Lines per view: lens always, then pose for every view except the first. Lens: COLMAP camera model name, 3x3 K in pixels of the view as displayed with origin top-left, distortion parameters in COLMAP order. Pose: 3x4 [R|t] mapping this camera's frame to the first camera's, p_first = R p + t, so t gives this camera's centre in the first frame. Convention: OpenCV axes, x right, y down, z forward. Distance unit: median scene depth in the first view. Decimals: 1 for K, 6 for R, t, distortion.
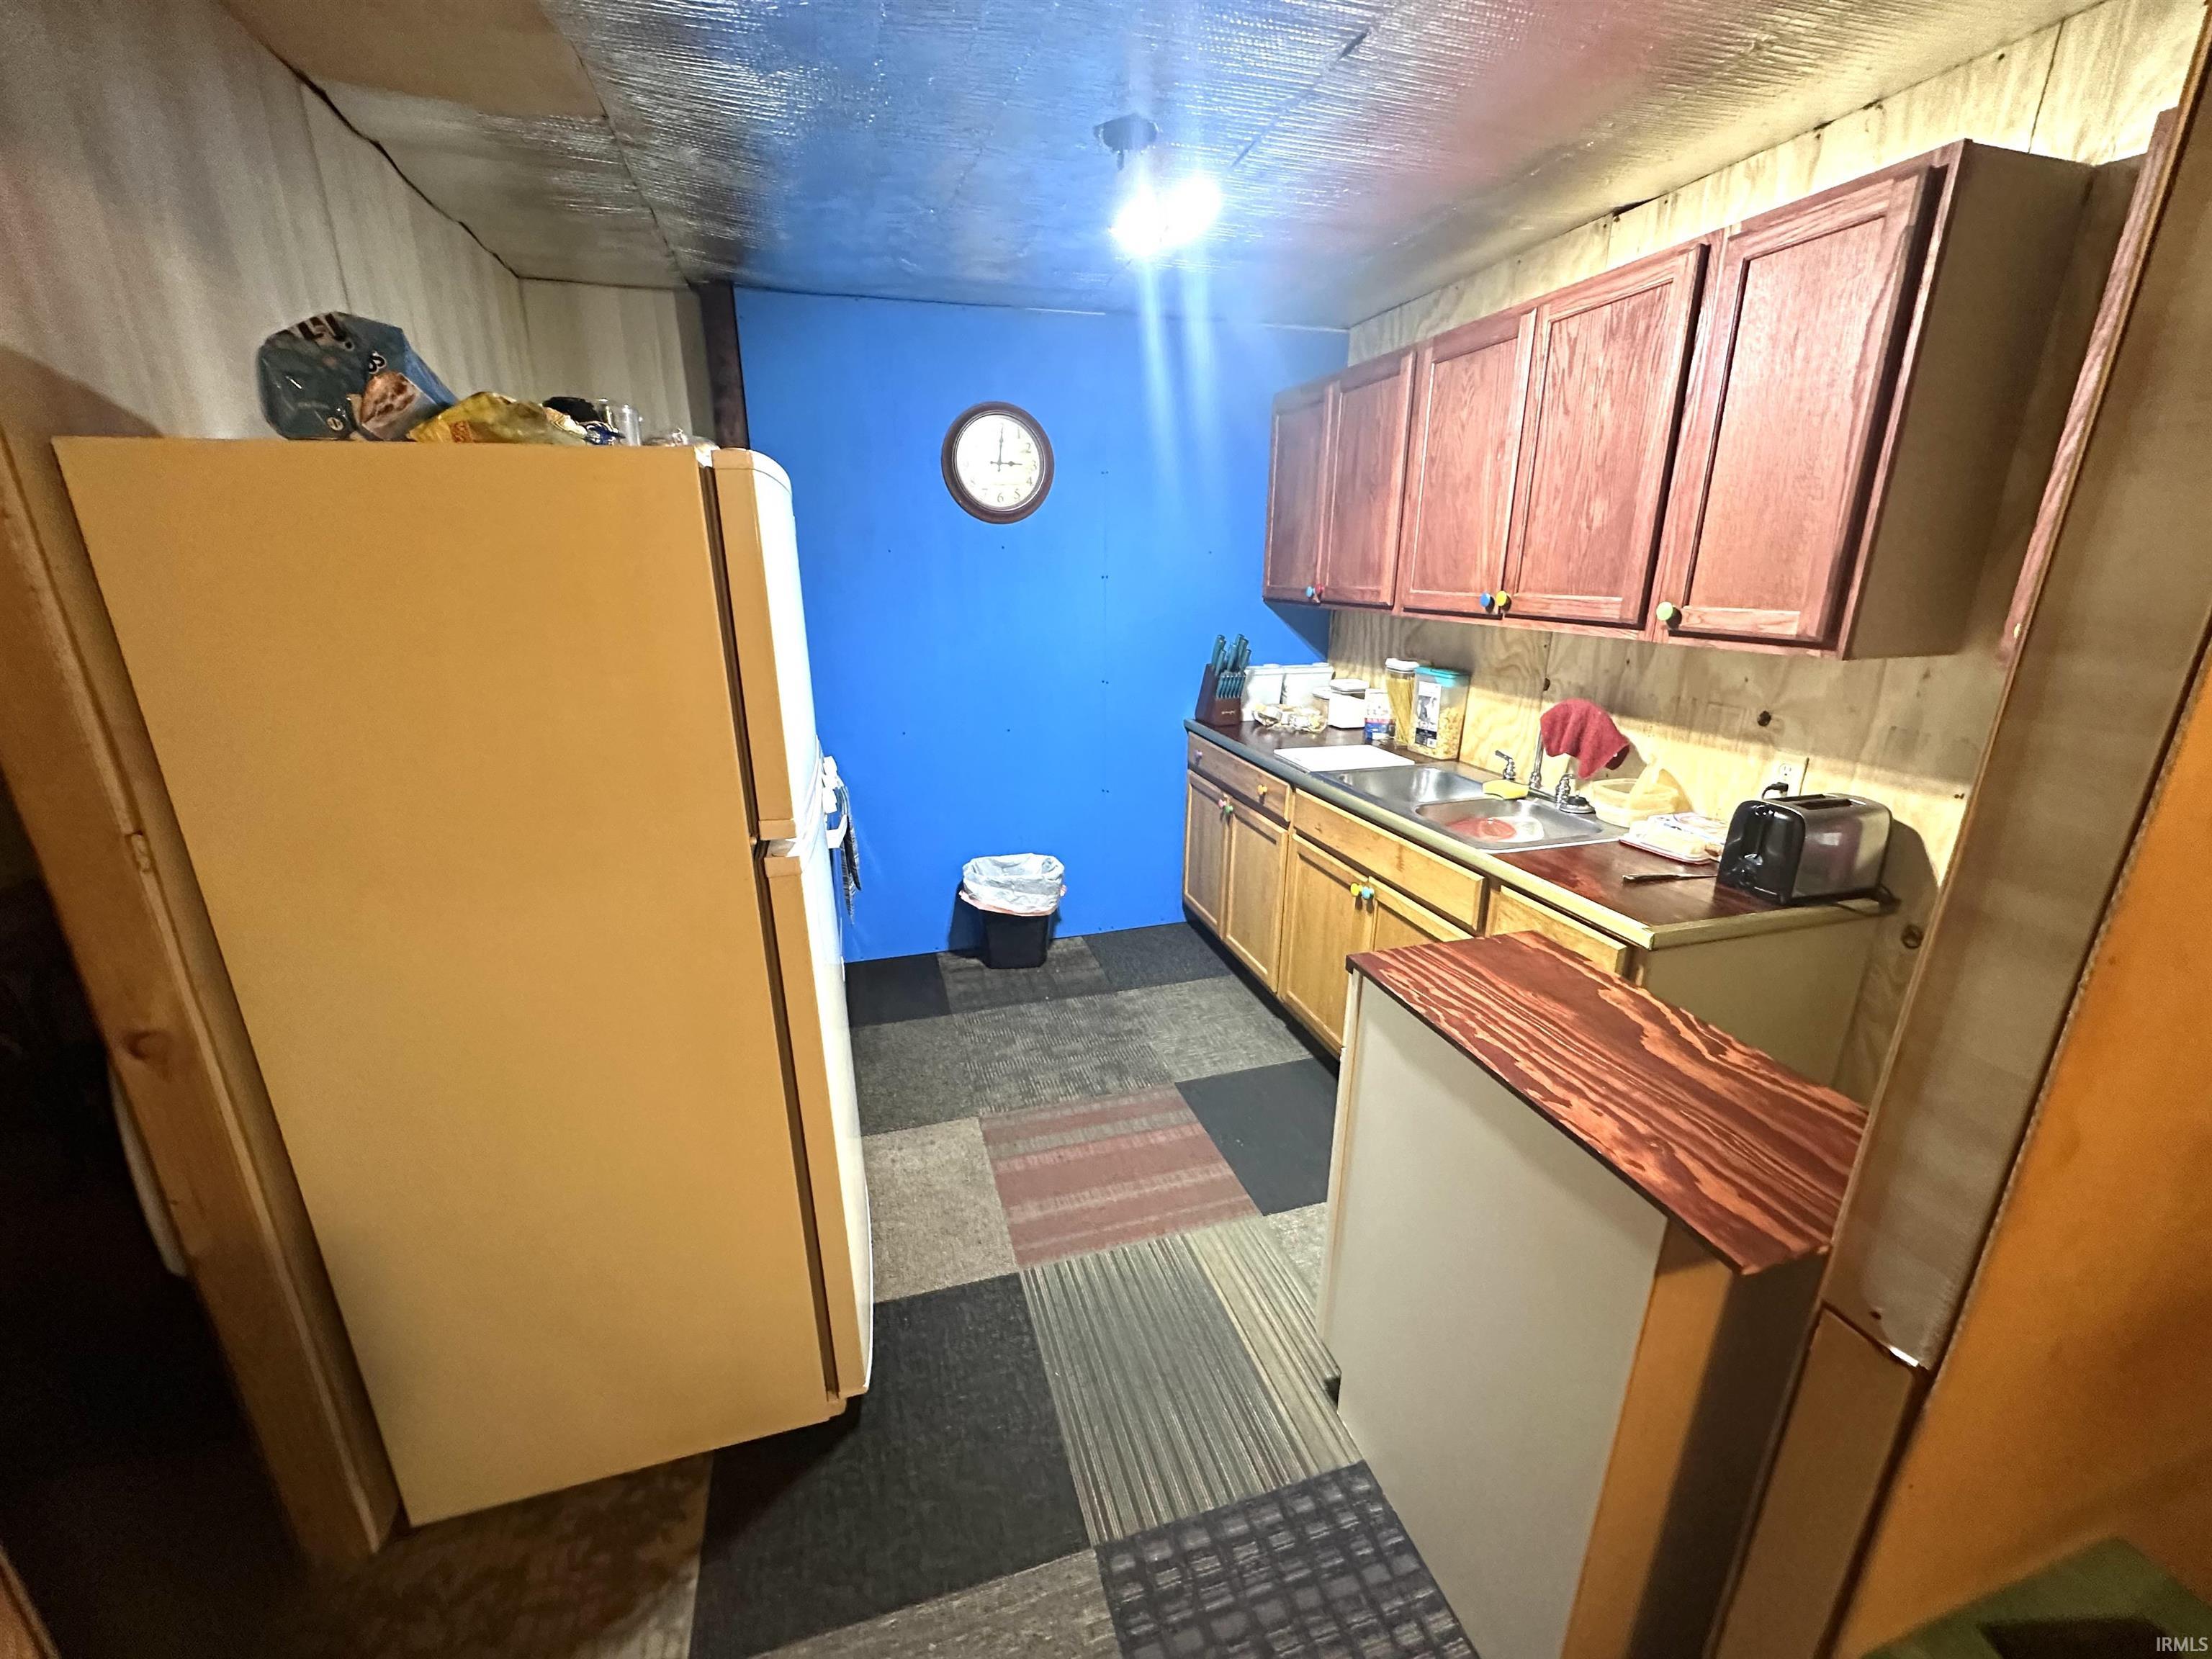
lens RADIAL K [[882.9, 0, 1106.3], [0, 882.9, 835.4], [0, 0, 1]] dist [0.000585, -0.000252]
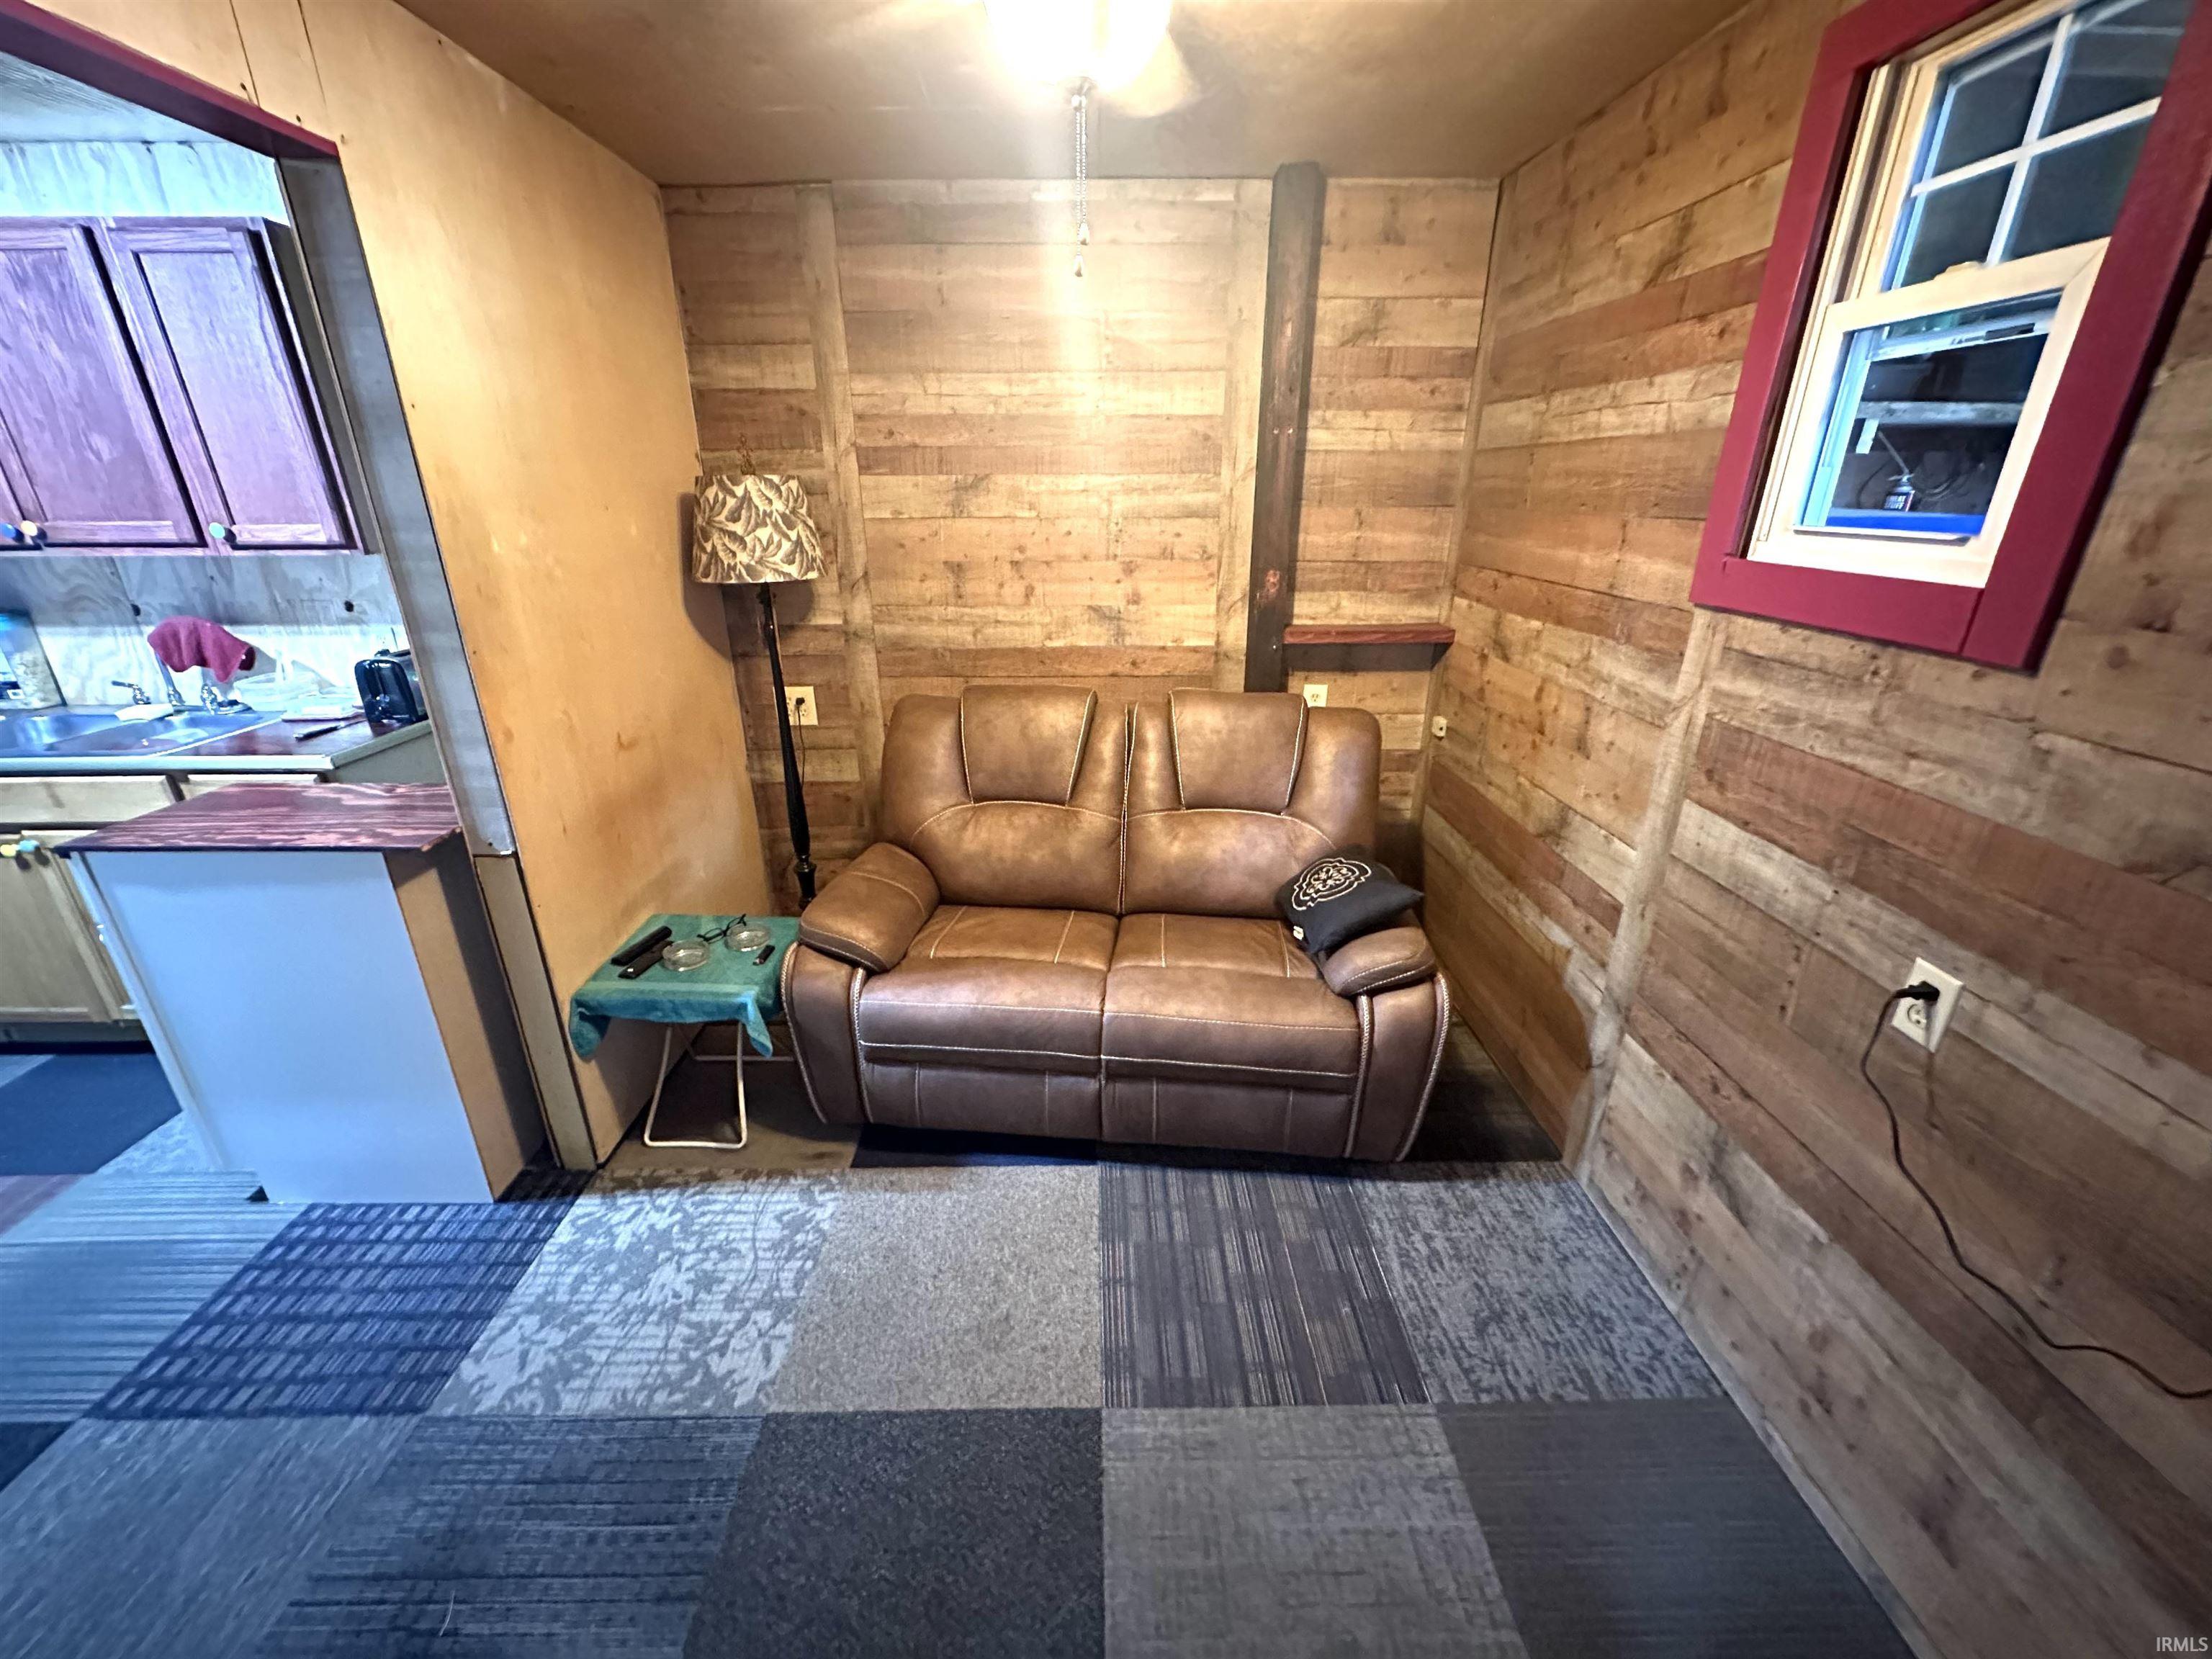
lens RADIAL K [[882.9, 0, 1103.4], [0, 882.9, 829.4], [0, 0, 1]] dist [0.000585, -0.000252]
pose [[0.280016, -0.356054, 0.891525, -0.279055], [0.288633, 0.916933, 0.275546, 0.148733], [-0.915577, 0.180167, 0.359525, -0.514560]]
